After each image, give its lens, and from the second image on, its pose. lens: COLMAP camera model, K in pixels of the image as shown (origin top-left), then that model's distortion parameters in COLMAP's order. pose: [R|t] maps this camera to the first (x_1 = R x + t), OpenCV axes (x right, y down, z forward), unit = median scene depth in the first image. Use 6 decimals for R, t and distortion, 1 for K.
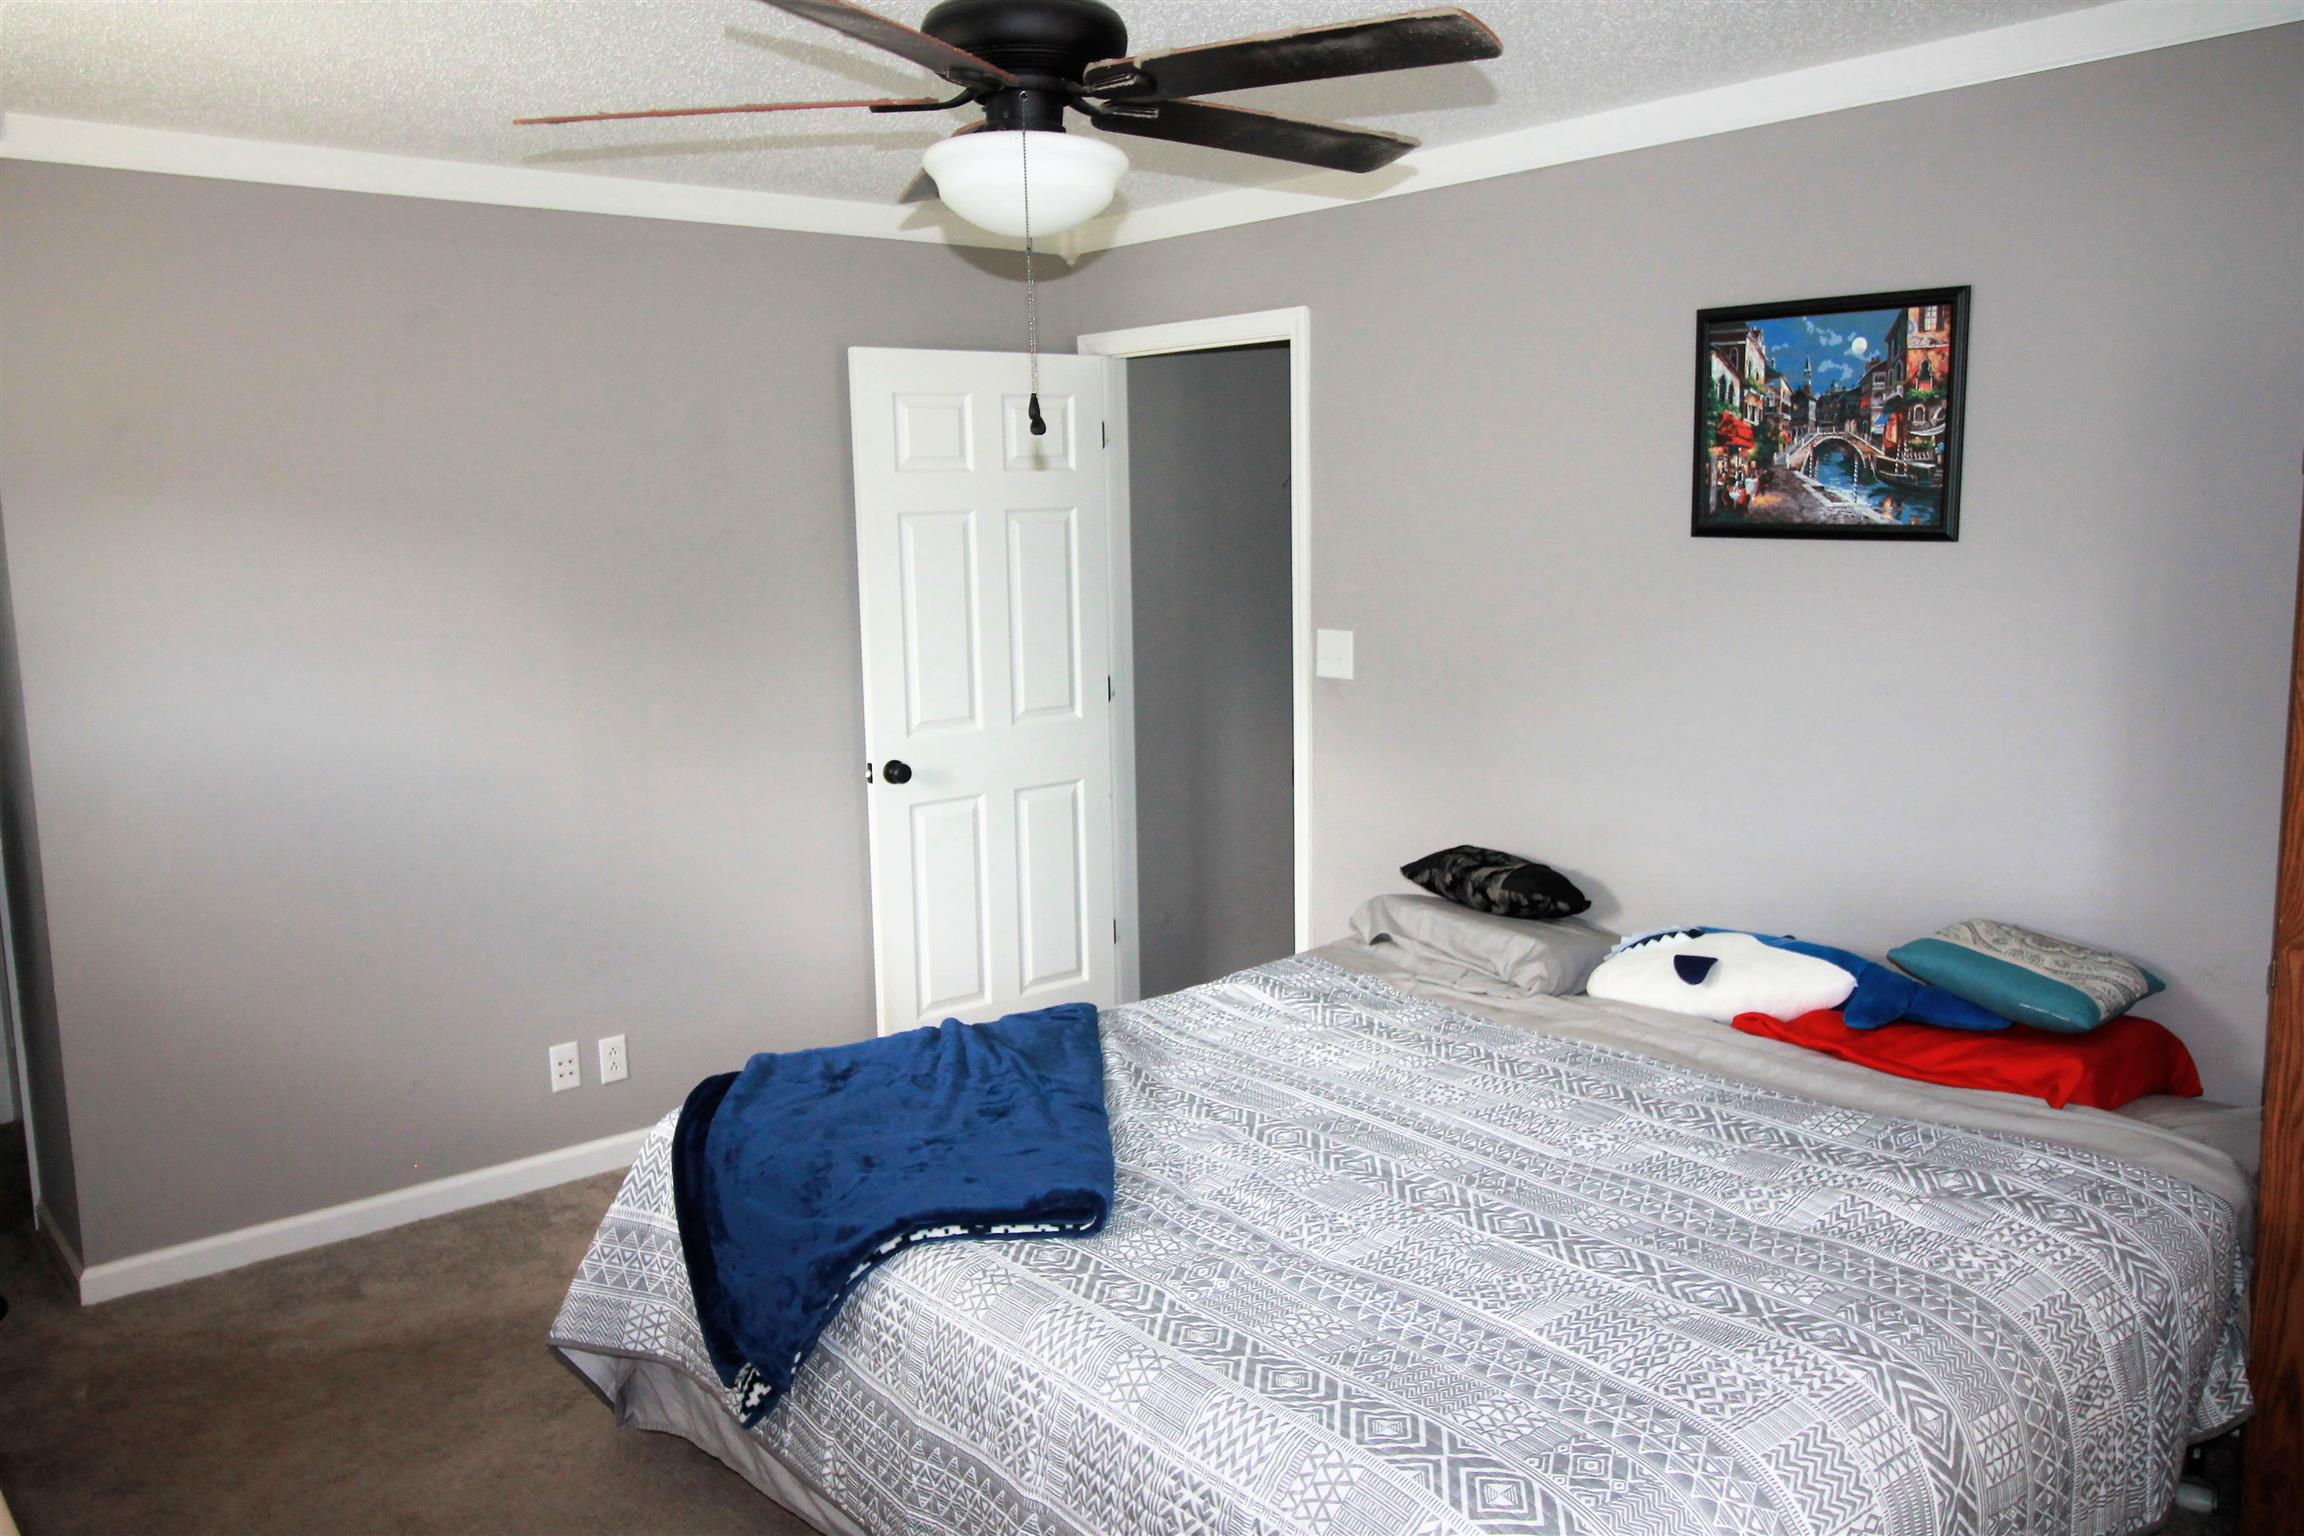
lens RADIAL K [[1821.8, 0, 1149.7], [0, 1821.8, 767.6], [0, 0, 1]] dist [0.008327, -0.001242]
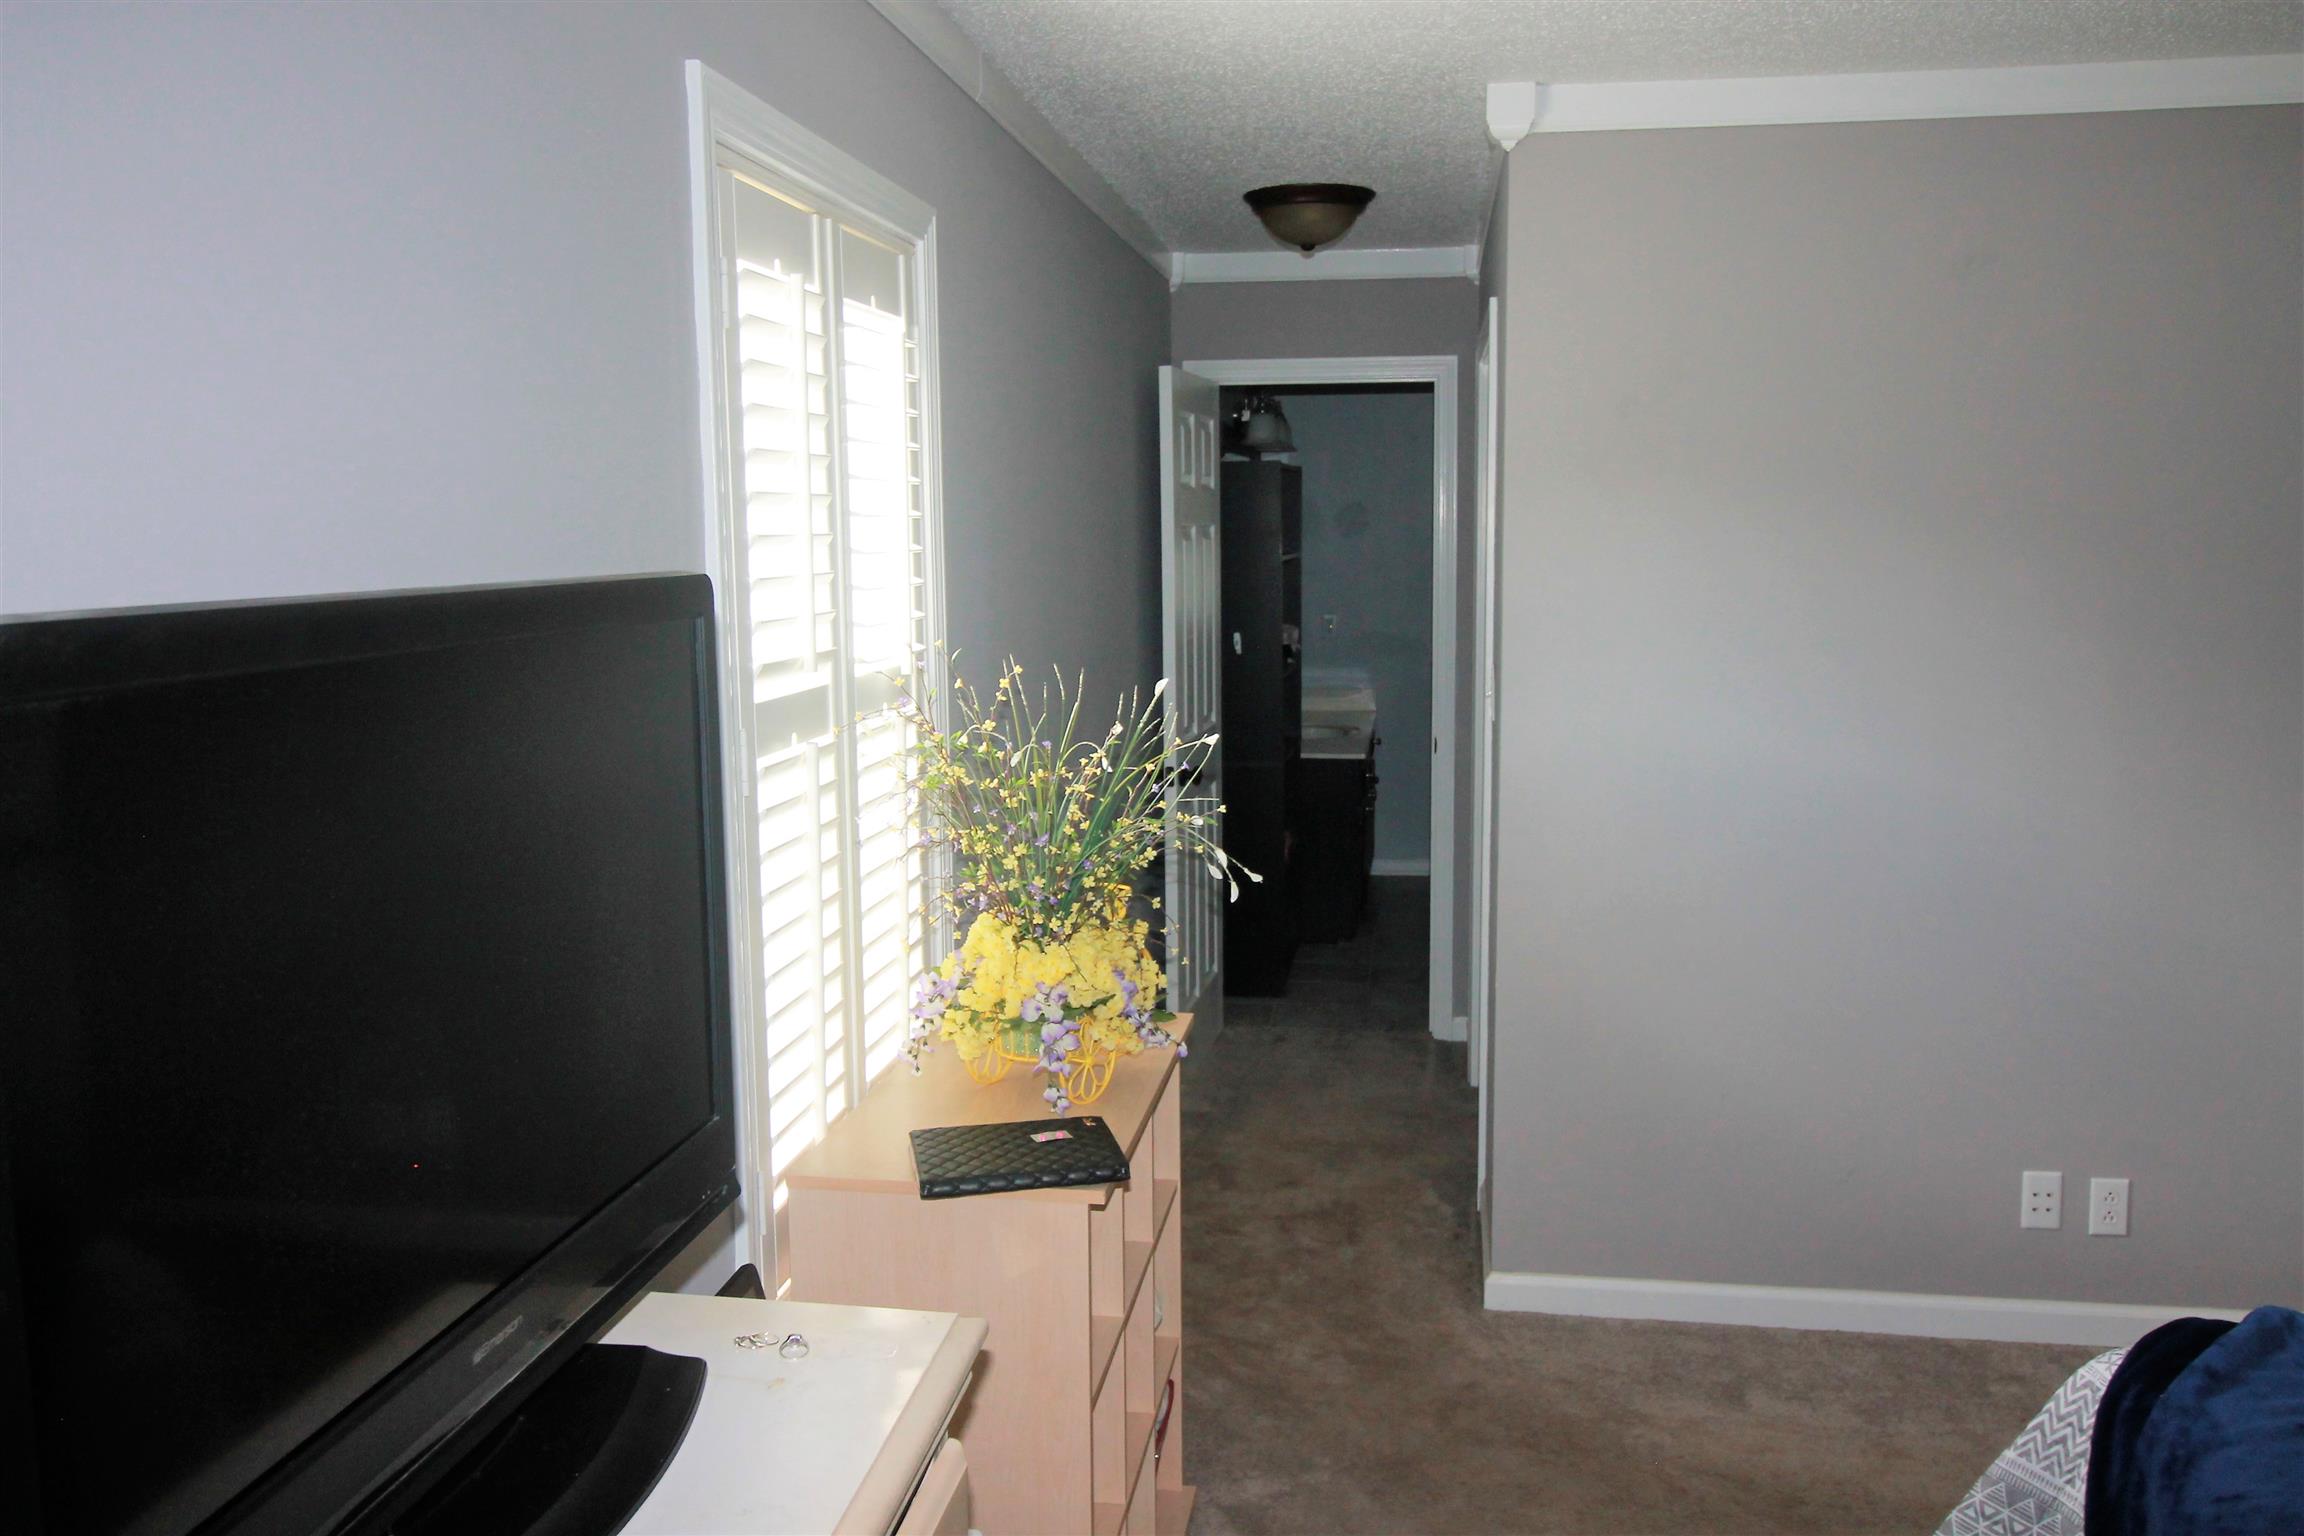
lens RADIAL K [[1821.8, 0, 1151.3], [0, 1821.8, 760.0], [0, 0, 1]] dist [0.008327, -0.001242]
pose [[0.658401, 0.109428, -0.744670, -0.006368], [-0.109794, 0.992755, 0.048809, -0.026442], [0.744616, 0.049624, 0.665646, 0.212671]]
